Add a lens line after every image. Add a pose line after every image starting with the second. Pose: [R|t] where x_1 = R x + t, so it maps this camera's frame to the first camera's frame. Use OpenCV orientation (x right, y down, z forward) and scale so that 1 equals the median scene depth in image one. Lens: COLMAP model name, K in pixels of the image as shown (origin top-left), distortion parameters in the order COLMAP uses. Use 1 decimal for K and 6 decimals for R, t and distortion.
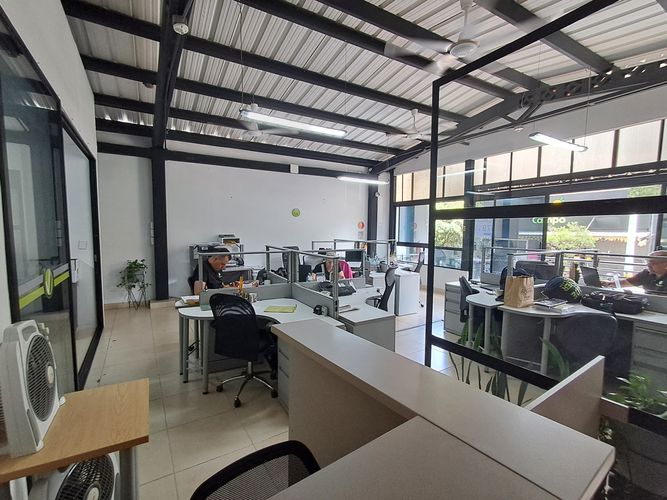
lens RADIAL K [[304.3, 0, 330.5], [0, 304.3, 251.6], [0, 0, 1]] dist [-0.002219, 0.009835]
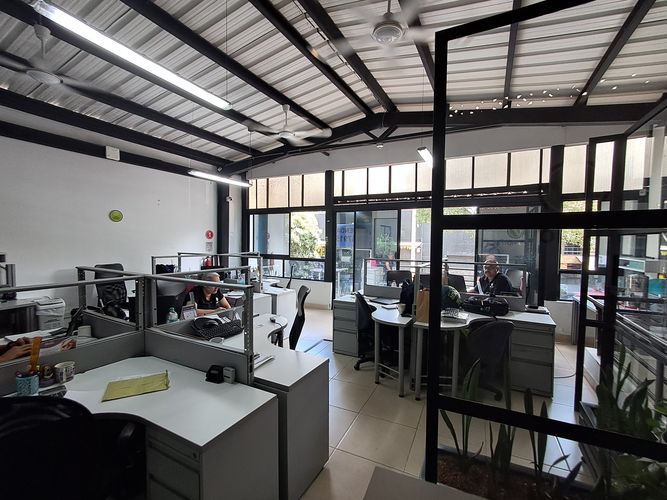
lens RADIAL K [[303.7, 0, 331.4], [0, 303.7, 252.9], [0, 0, 1]] dist [0.001071, 0.000541]
pose [[0.847851, -0.020936, 0.529821, -0.132876], [0.034932, 0.999255, -0.016414, -0.027567], [-0.529082, 0.032424, 0.847951, 0.289457]]
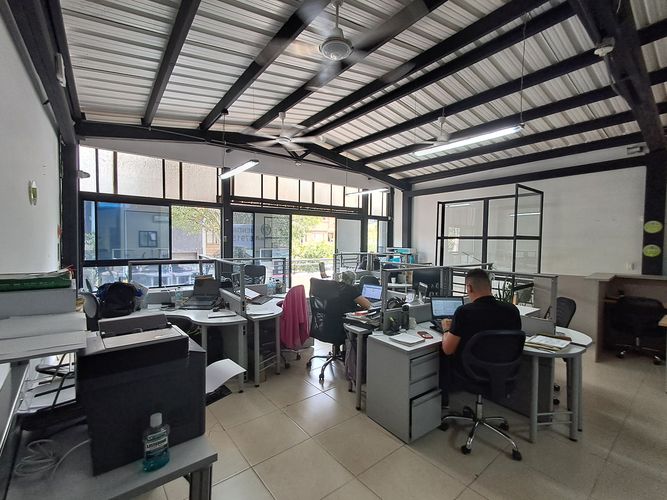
lens RADIAL K [[303.7, 0, 331.4], [0, 303.7, 252.9], [0, 0, 1]] dist [0.001071, 0.000541]
pose [[-0.110338, -0.038324, 0.993155, -0.983354], [0.070545, 0.996434, 0.046288, -0.099400], [-0.991387, 0.075169, -0.107241, 1.446830]]
